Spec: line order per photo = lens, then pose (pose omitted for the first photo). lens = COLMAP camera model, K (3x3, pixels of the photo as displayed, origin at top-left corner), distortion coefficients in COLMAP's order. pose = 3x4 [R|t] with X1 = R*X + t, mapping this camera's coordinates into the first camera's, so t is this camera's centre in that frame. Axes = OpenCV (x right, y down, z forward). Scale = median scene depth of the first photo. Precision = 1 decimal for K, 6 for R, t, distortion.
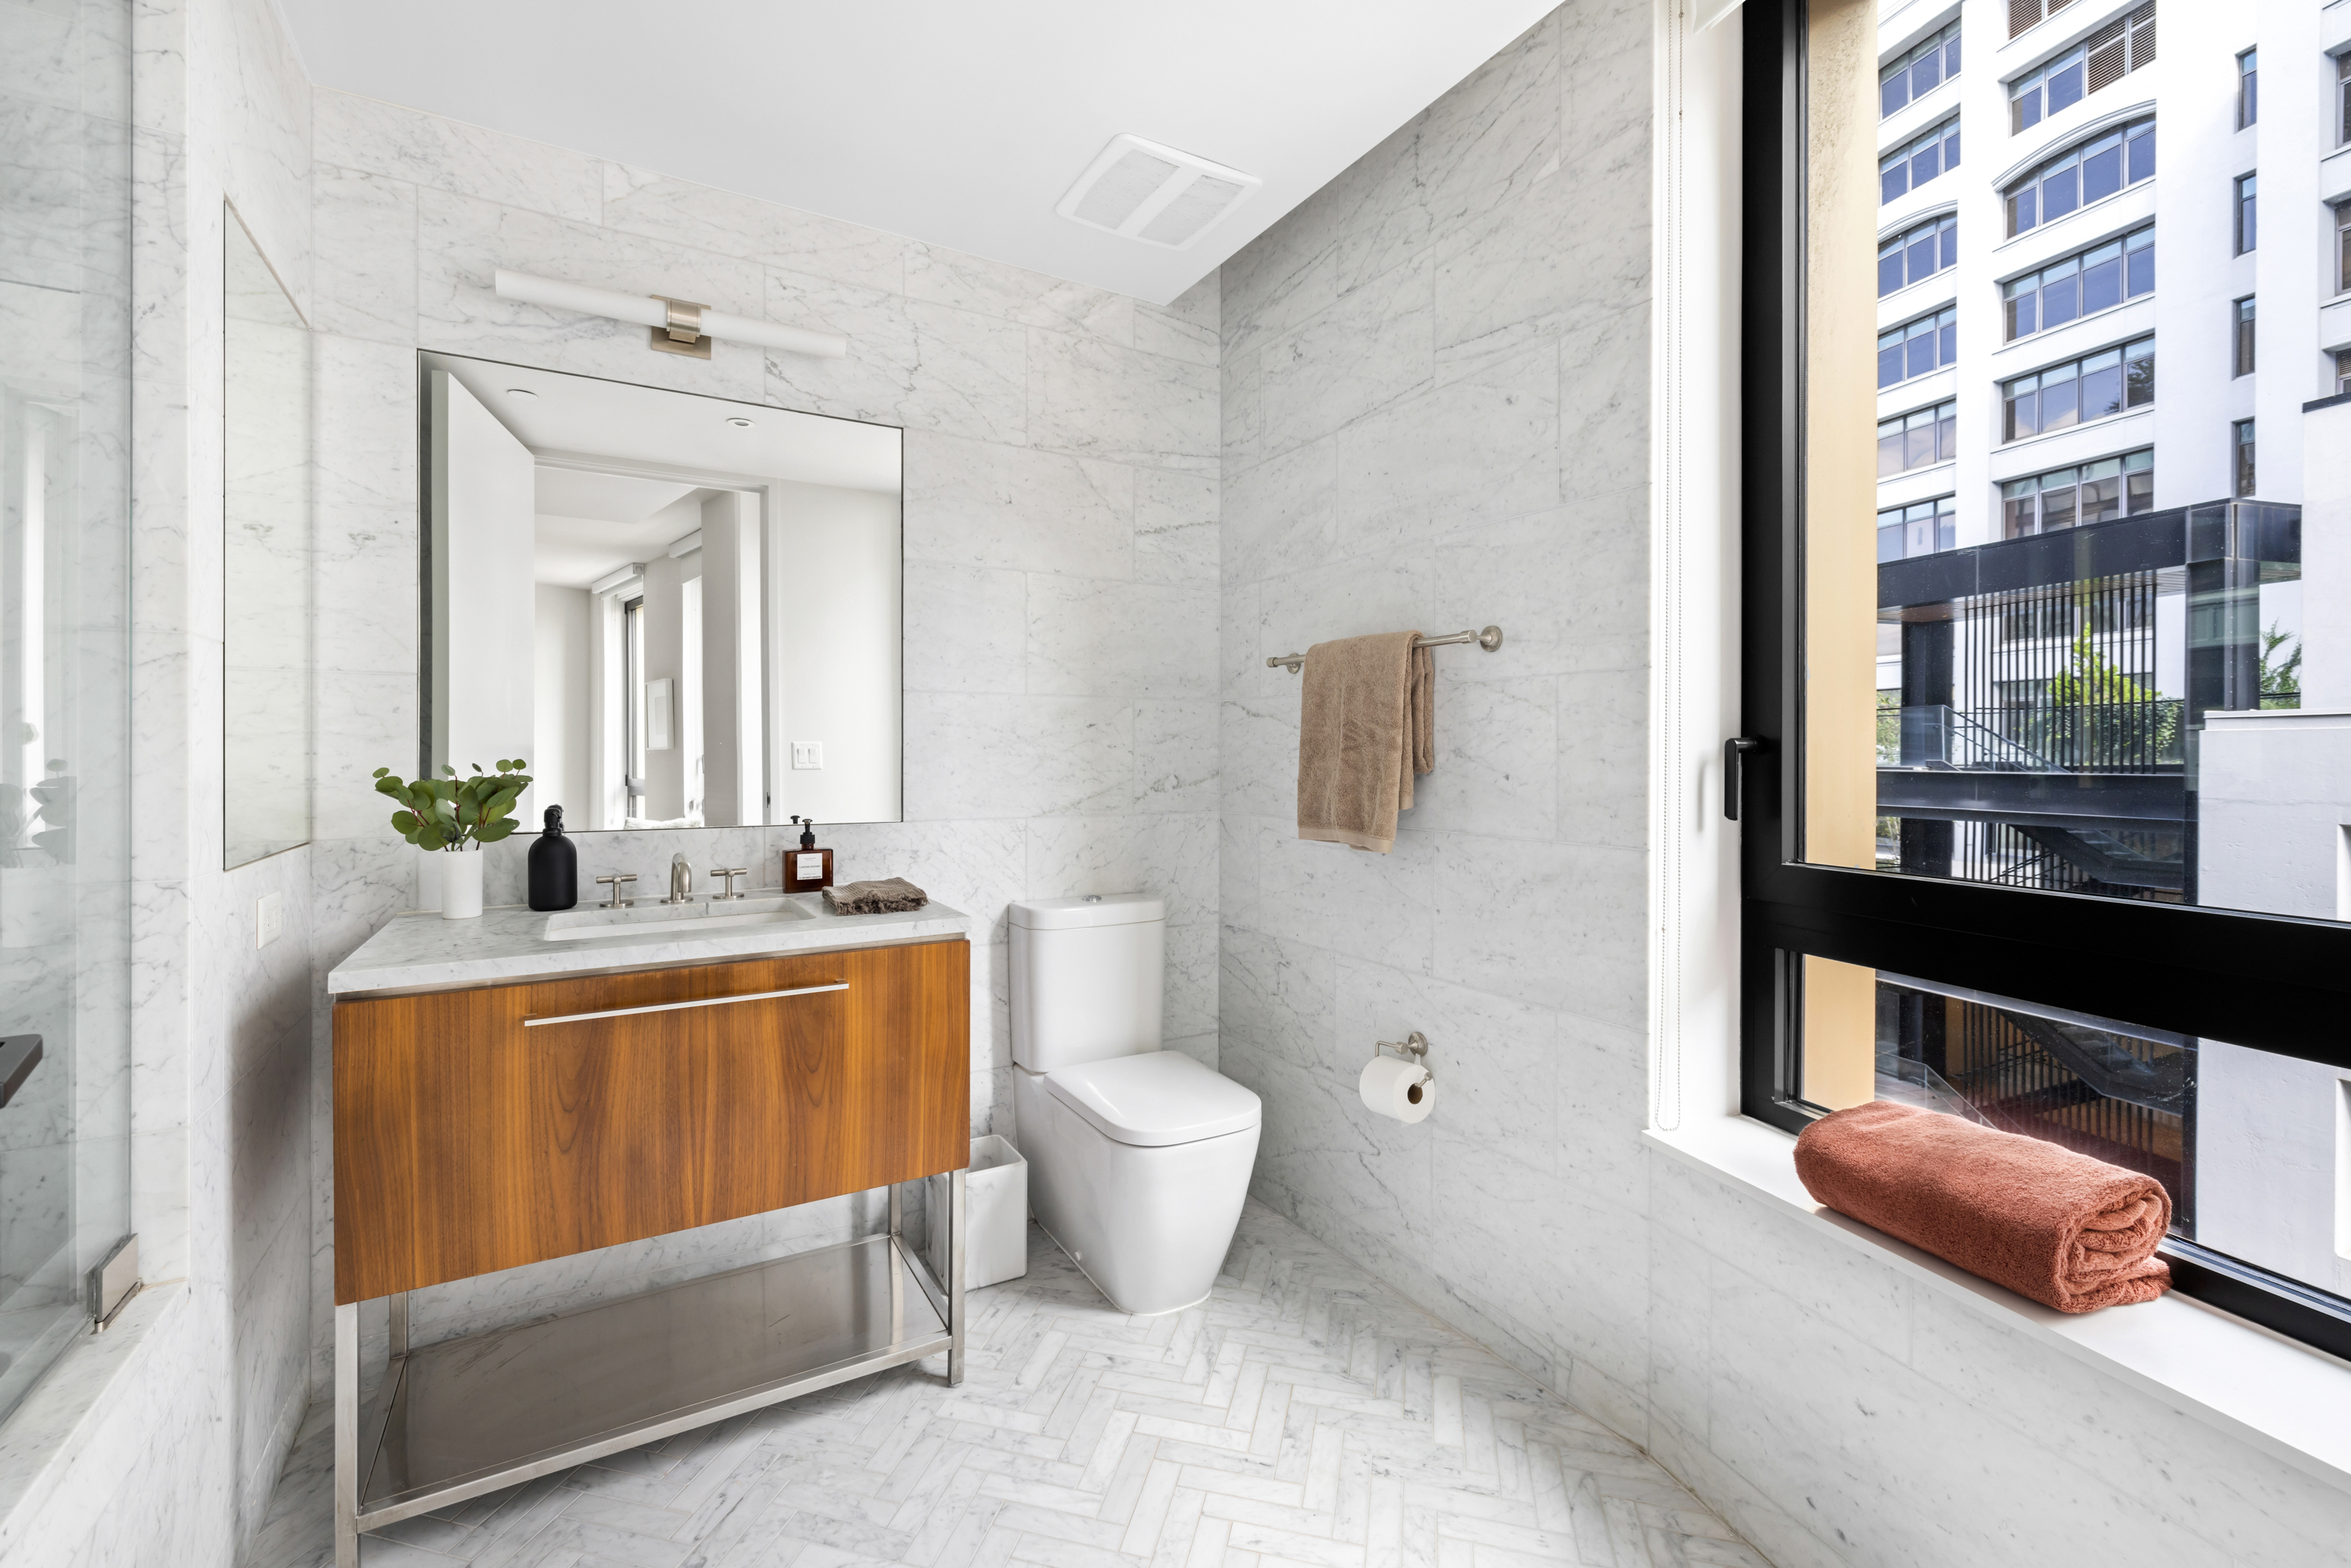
lens RADIAL K [[982.9, 0, 1169.7], [0, 982.9, 752.8], [0, 0, 1]] dist [0.000550, 0.000073]
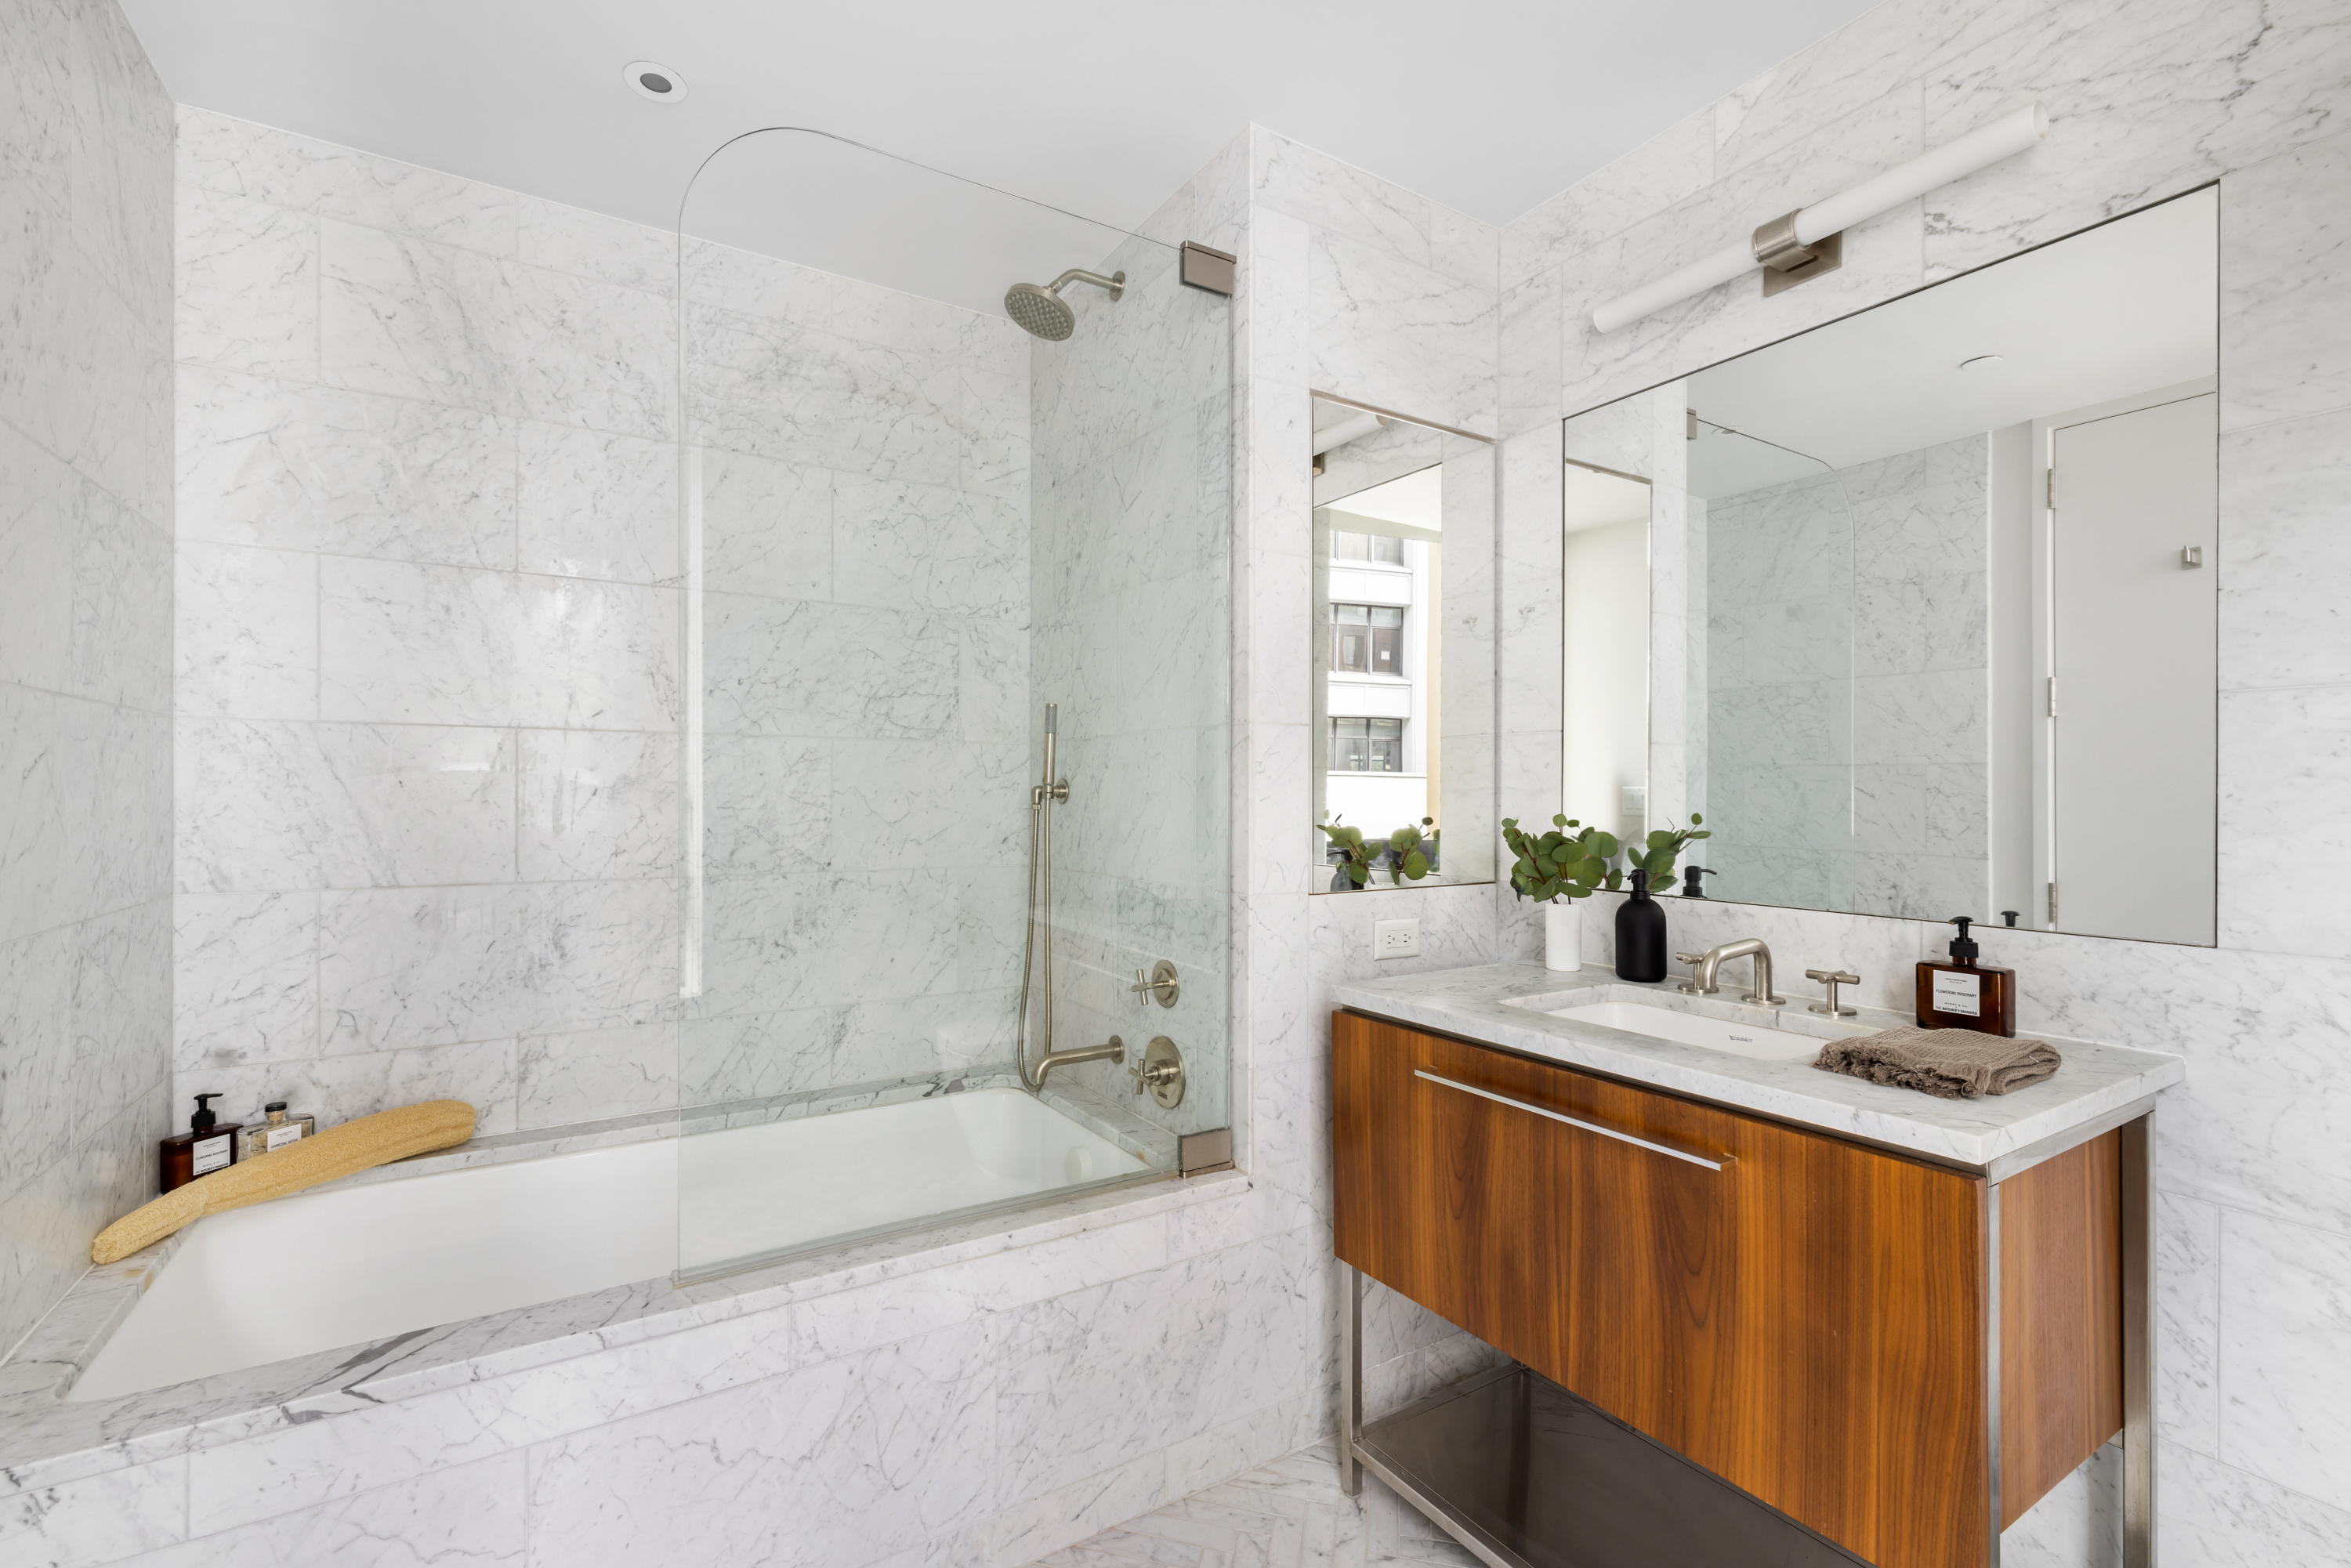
lens RADIAL K [[1035.9, 0, 1171.1], [0, 1035.9, 795.9], [0, 0, 1]] dist [-0.000059, -0.000618]
pose [[0.015167, 0.000437, -0.999885, 0.347684], [-0.001648, 0.999999, 0.000413, -0.010969], [0.999884, 0.001641, 0.015168, 0.598430]]
